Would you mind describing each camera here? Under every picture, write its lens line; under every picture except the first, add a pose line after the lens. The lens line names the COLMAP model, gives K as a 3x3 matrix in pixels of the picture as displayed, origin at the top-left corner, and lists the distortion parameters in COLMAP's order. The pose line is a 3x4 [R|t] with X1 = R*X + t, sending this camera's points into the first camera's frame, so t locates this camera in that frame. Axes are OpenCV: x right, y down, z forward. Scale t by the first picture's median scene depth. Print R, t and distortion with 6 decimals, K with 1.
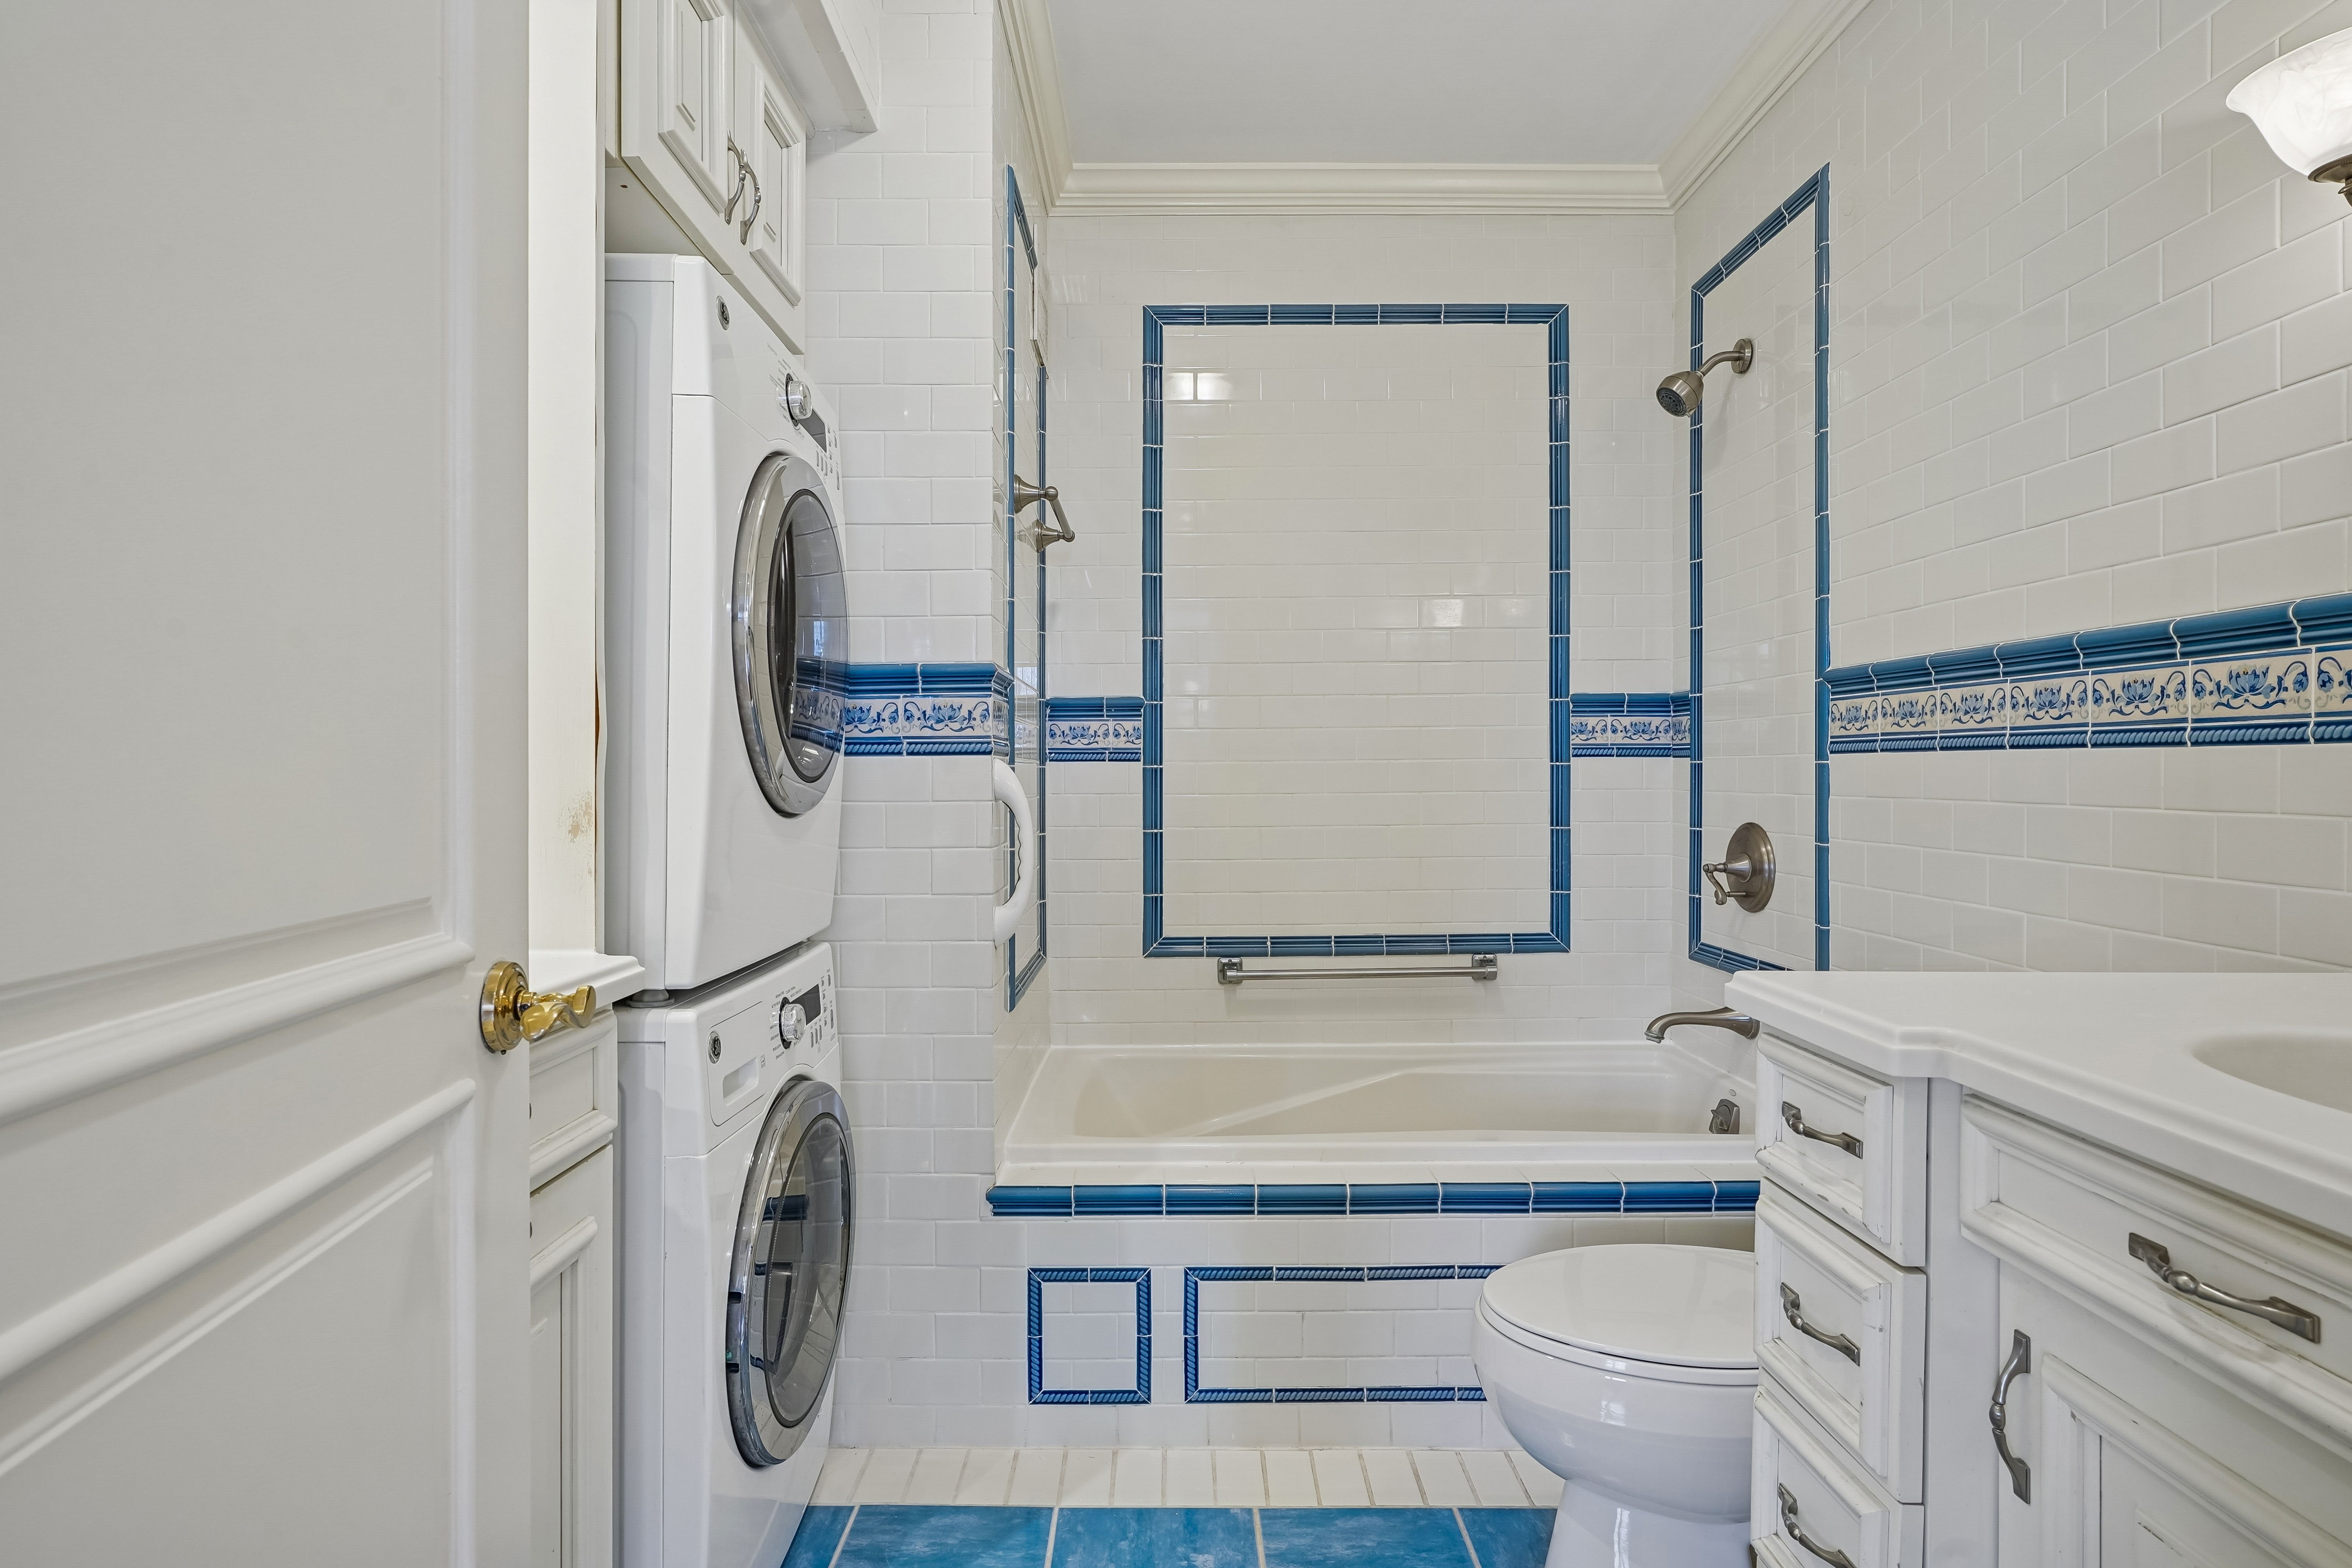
lens RADIAL K [[1217.7, 0, 1174.1], [0, 1217.7, 778.4], [0, 0, 1]] dist [0.004264, 0.003742]
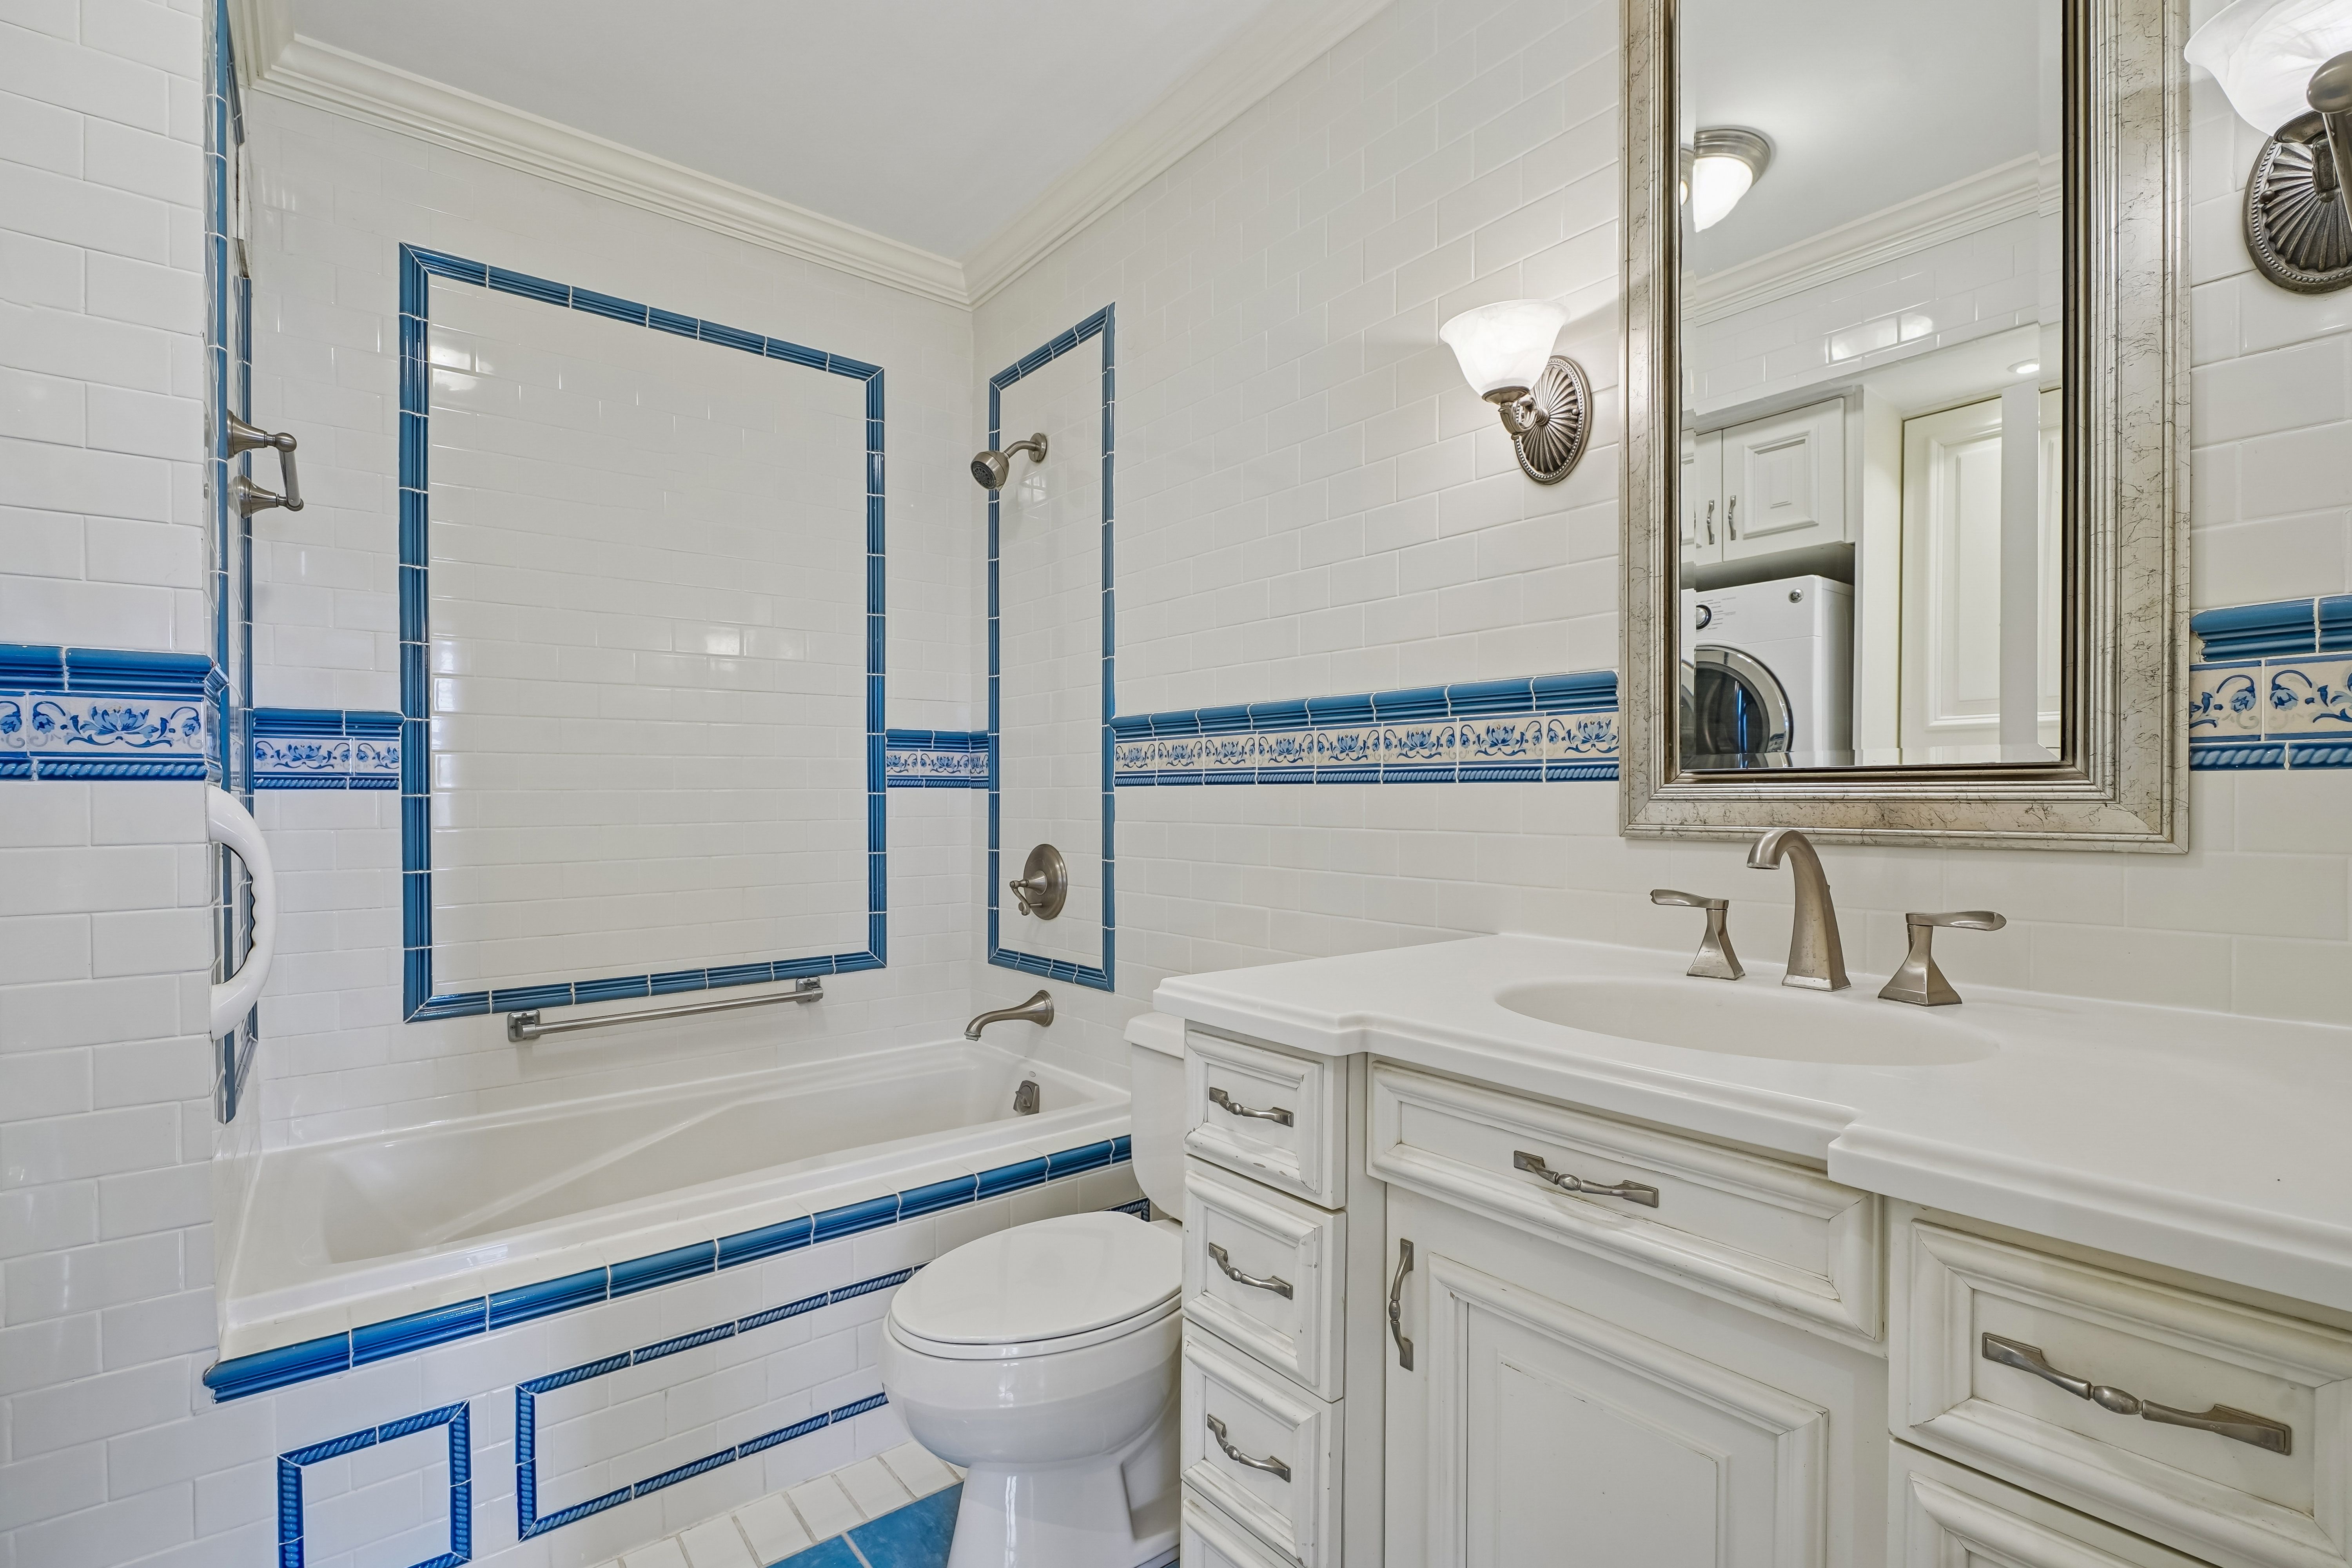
lens RADIAL K [[1075.3, 0, 1186.4], [0, 1075.3, 812.6], [0, 0, 1]] dist [-0.004160, 0.000411]
pose [[0.782305, -0.008249, 0.622840, -0.086779], [0.003910, 0.999958, 0.008333, -0.002963], [-0.622883, -0.004084, 0.782305, 0.121532]]
